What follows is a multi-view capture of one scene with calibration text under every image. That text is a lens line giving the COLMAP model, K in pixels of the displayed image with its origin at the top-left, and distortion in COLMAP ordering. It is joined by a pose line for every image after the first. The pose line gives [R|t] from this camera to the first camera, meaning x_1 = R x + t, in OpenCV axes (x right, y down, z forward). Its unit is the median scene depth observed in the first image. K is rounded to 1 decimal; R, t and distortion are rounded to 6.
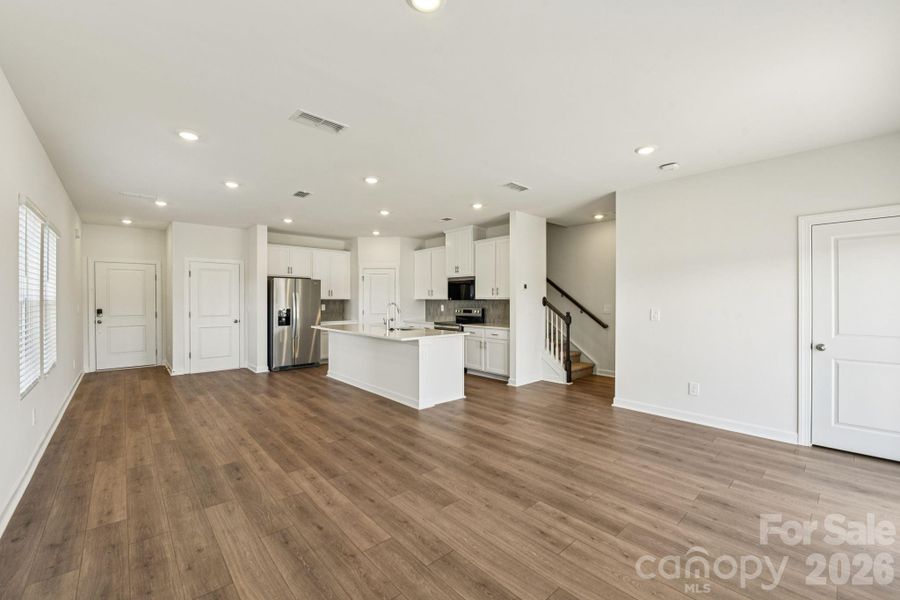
lens RADIAL K [[368.6, 0, 450.0], [0, 368.6, 300.0], [0, 0, 1]] dist [-0.015472, -0.000675]
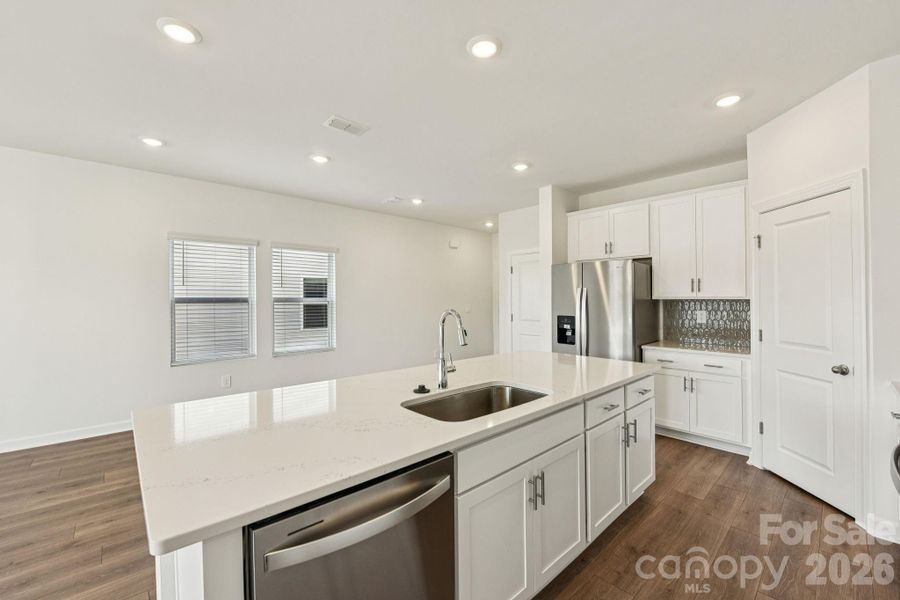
lens RADIAL K [[368.0, 0, 446.5], [0, 368.0, 294.8], [0, 0, 1]] dist [-0.014264, -0.000106]
pose [[0.006289, -0.014422, -0.999876, 0.286960], [-0.000064, 0.999896, -0.014423, -0.002047], [0.999980, 0.000155, 0.006287, 1.634562]]
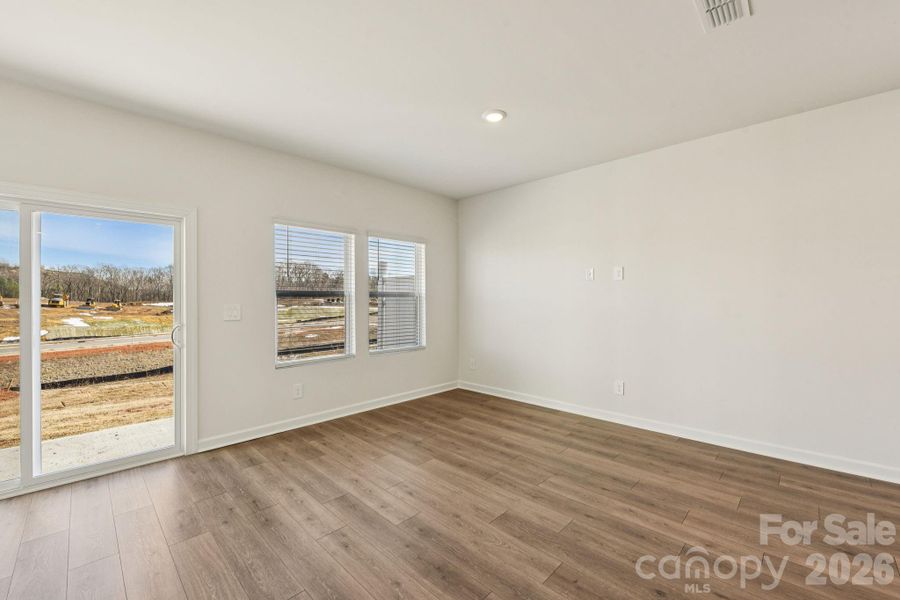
lens RADIAL K [[368.6, 0, 450.0], [0, 368.6, 300.0], [0, 0, 1]] dist [-0.015472, -0.000675]
pose [[-0.998109, 0.003468, -0.061370, 0.123270], [0.003356, 0.999993, 0.001932, 0.018148], [0.061377, 0.001723, -0.998113, 1.334741]]
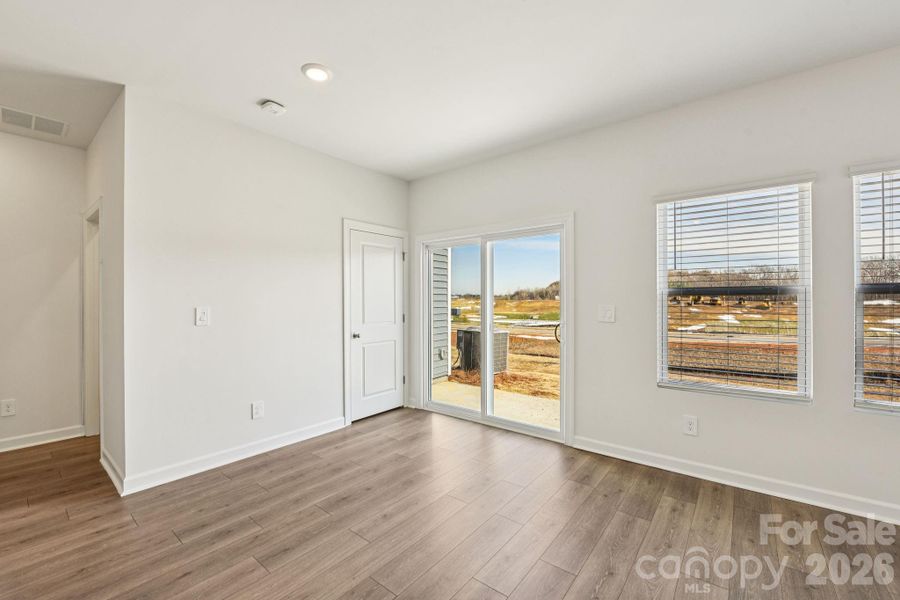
lens RADIAL K [[368.6, 0, 450.0], [0, 368.6, 300.0], [0, 0, 1]] dist [-0.015472, -0.000675]
pose [[-0.161523, 0.001856, 0.986867, -0.186104], [0.003145, 0.999994, -0.001366, 0.018479], [-0.986864, 0.002883, -0.161528, 0.860566]]
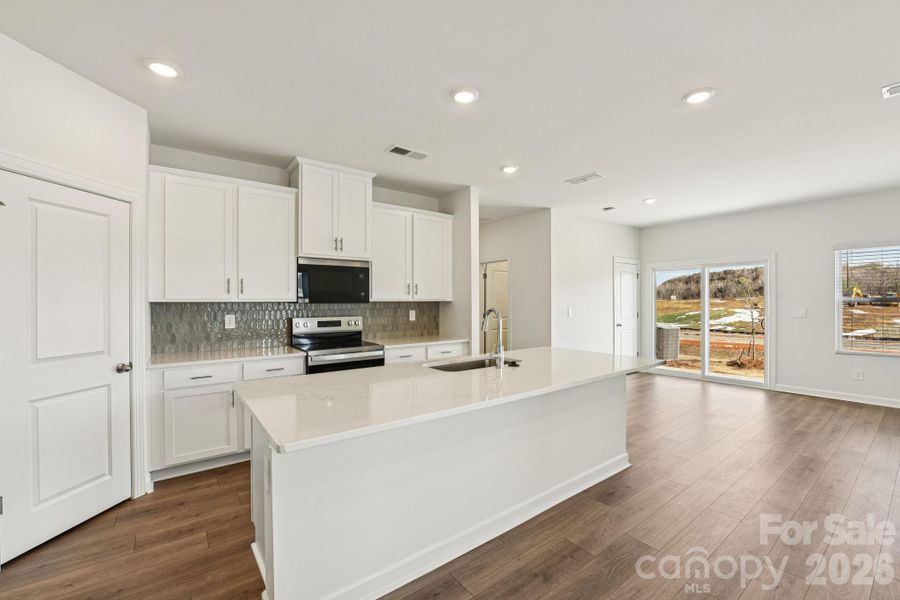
lens RADIAL K [[373.0, 0, 454.4], [0, 373.0, 300.1], [0, 0, 1]] dist [-0.014593, -0.000142]
pose [[0.083200, 0.002895, 0.996529, -1.032288], [0.004474, 0.999985, -0.003278, -0.002320], [-0.996523, 0.004731, 0.083185, 1.659362]]
